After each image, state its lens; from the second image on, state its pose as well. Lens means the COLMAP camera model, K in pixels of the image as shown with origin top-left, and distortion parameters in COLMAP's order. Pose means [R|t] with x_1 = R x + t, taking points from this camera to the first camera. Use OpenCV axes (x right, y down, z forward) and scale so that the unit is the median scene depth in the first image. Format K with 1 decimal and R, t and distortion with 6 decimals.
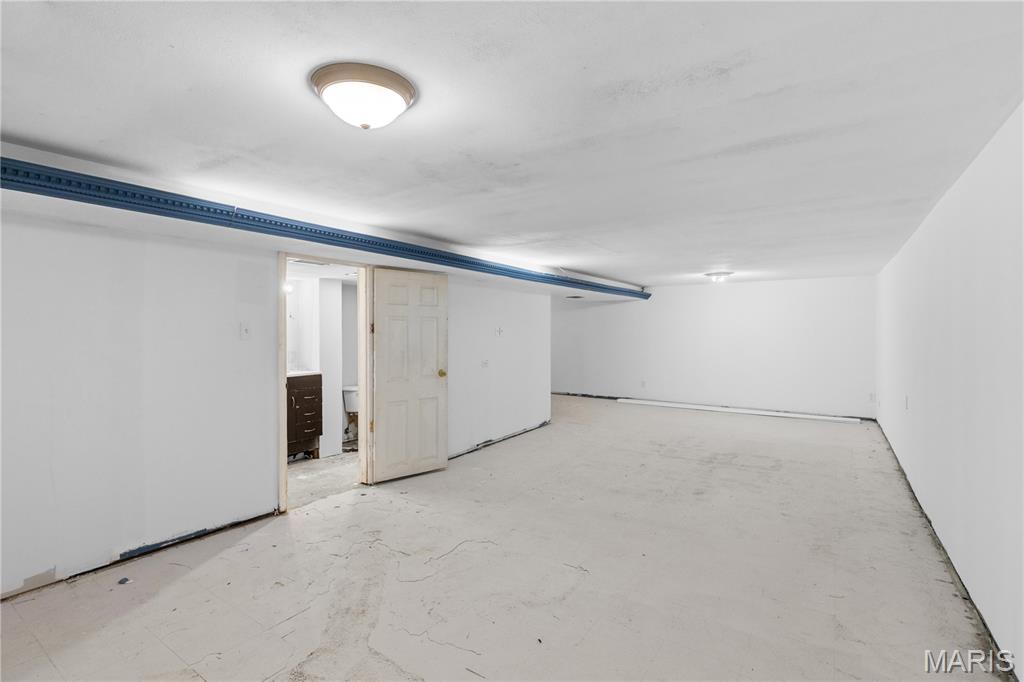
lens RADIAL K [[472.3, 0, 513.1], [0, 472.3, 328.1], [0, 0, 1]] dist [0.000456, -0.000046]
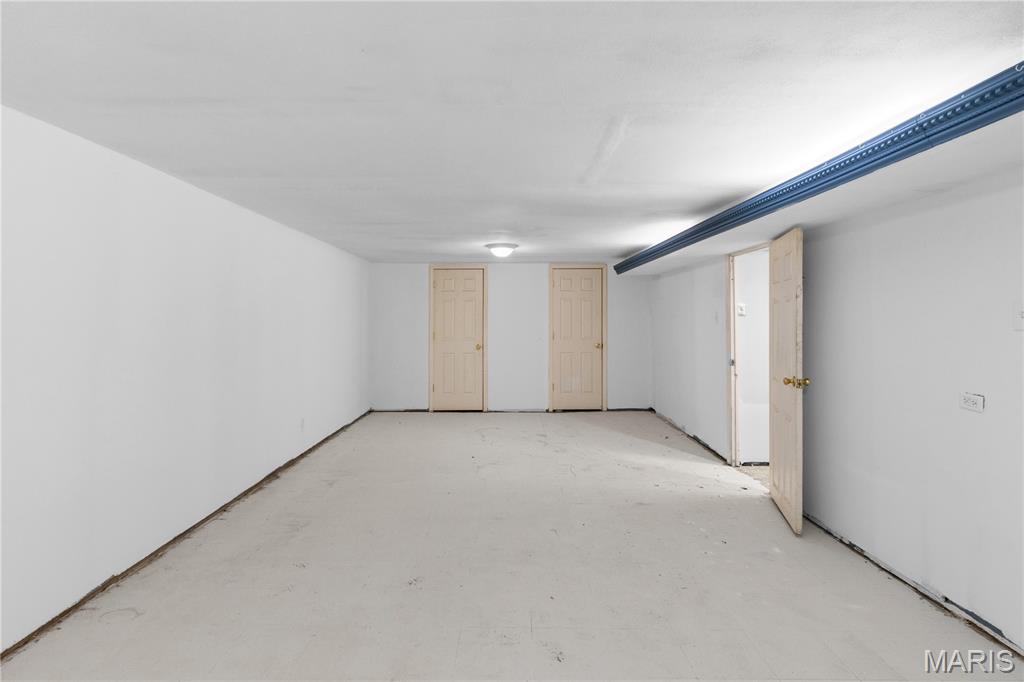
lens RADIAL K [[472.3, 0, 513.1], [0, 472.3, 328.1], [0, 0, 1]] dist [0.000456, -0.000046]
pose [[-0.818295, 0.009551, -0.574719, 0.656428], [0.007065, 0.999954, 0.006559, 0.019985], [0.574755, 0.001307, -0.818324, 1.624004]]
